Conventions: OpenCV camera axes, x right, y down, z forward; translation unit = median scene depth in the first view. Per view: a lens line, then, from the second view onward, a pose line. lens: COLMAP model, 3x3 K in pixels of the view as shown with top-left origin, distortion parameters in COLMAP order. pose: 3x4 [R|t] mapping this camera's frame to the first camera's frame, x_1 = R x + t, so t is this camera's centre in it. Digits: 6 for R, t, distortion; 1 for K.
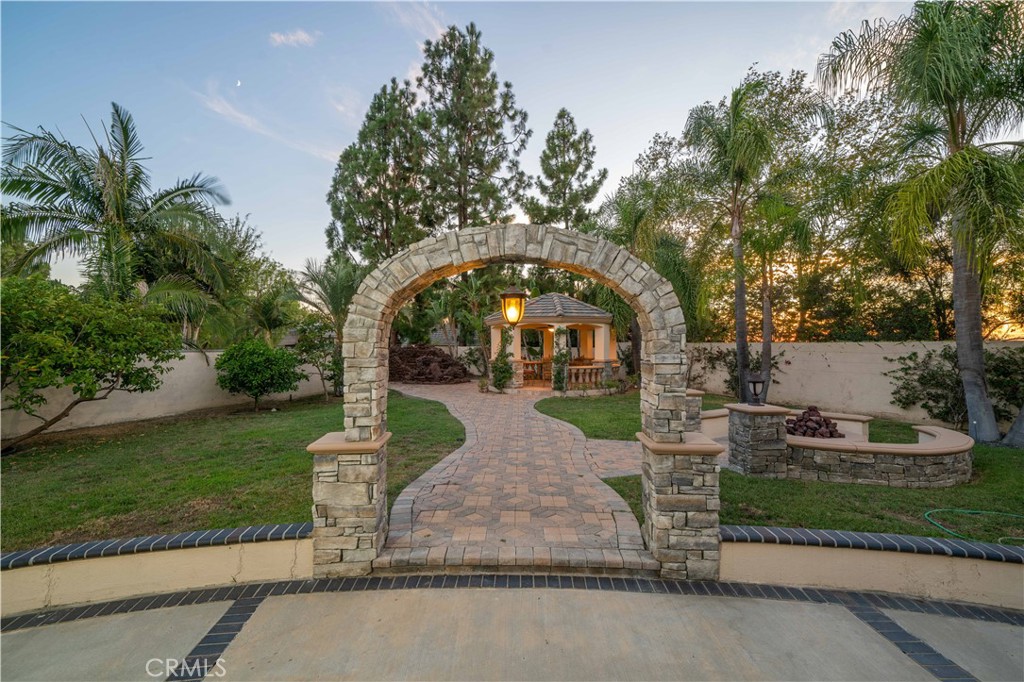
lens RADIAL K [[426.0, 0, 512.0], [0, 426.0, 341.0], [0, 0, 1]] dist [-0.000097, -0.000053]
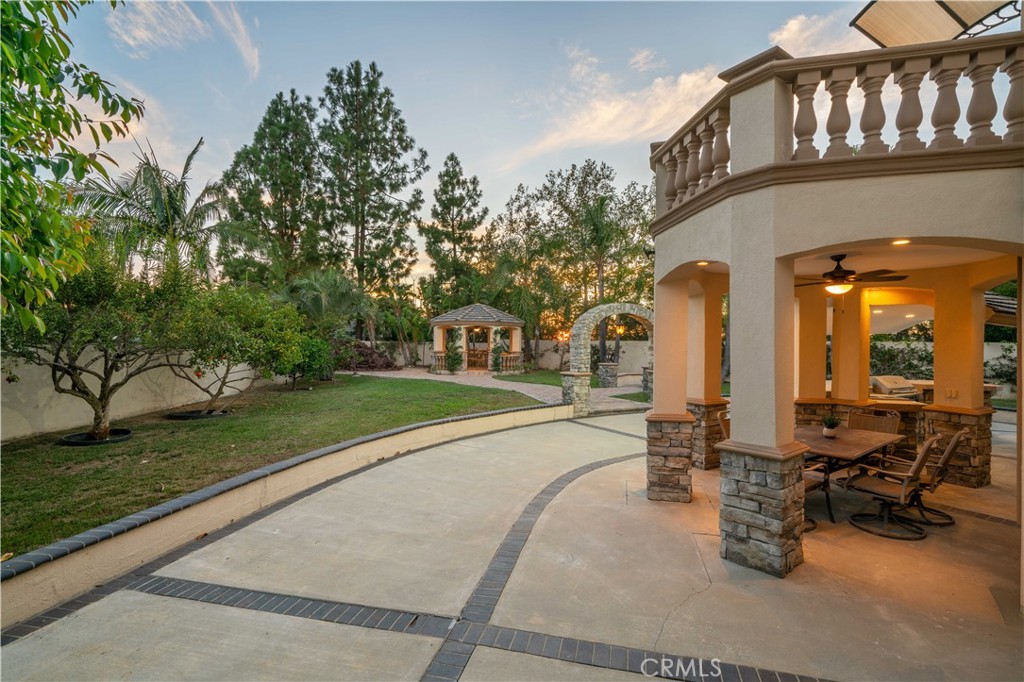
lens RADIAL K [[442.6, 0, 512.0], [0, 442.6, 341.0], [0, 0, 1]] dist [-0.037969, -0.000002]
pose [[0.878641, -0.005988, 0.477445, -0.366037], [0.000990, 0.999942, 0.010720, -0.004192], [-0.477482, -0.008946, 0.878596, -0.242547]]
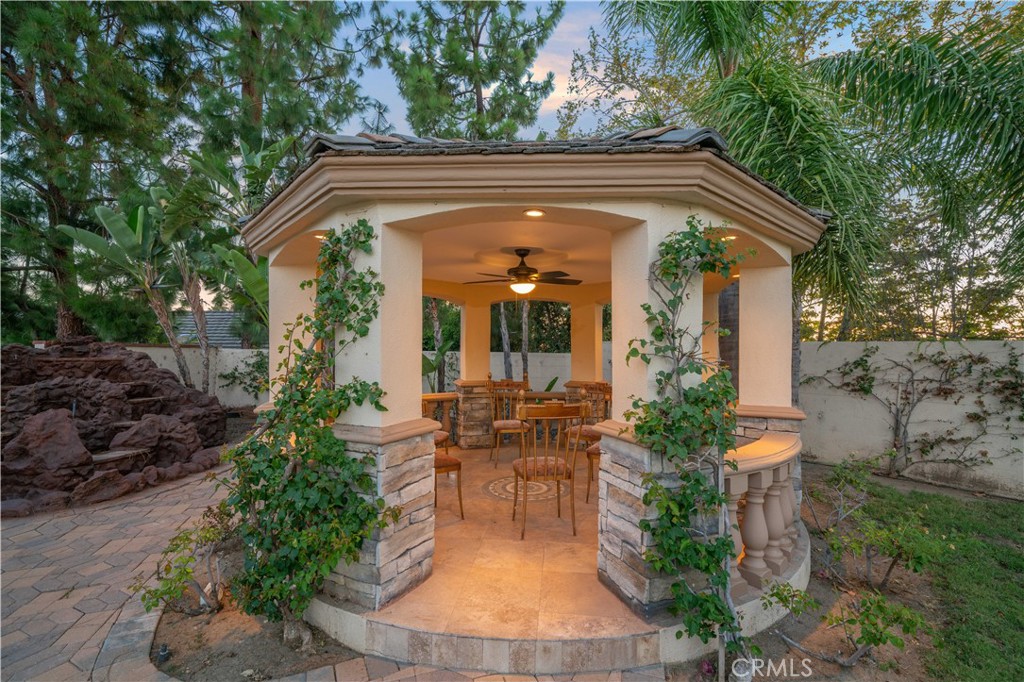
lens RADIAL K [[426.0, 0, 512.0], [0, 426.0, 341.0], [0, 0, 1]] dist [-0.000097, -0.000053]
pose [[0.941602, 0.013156, 0.336472, -0.003278], [-0.009827, 0.999884, -0.011596, 0.007845], [-0.336585, 0.007612, 0.941622, 0.546806]]
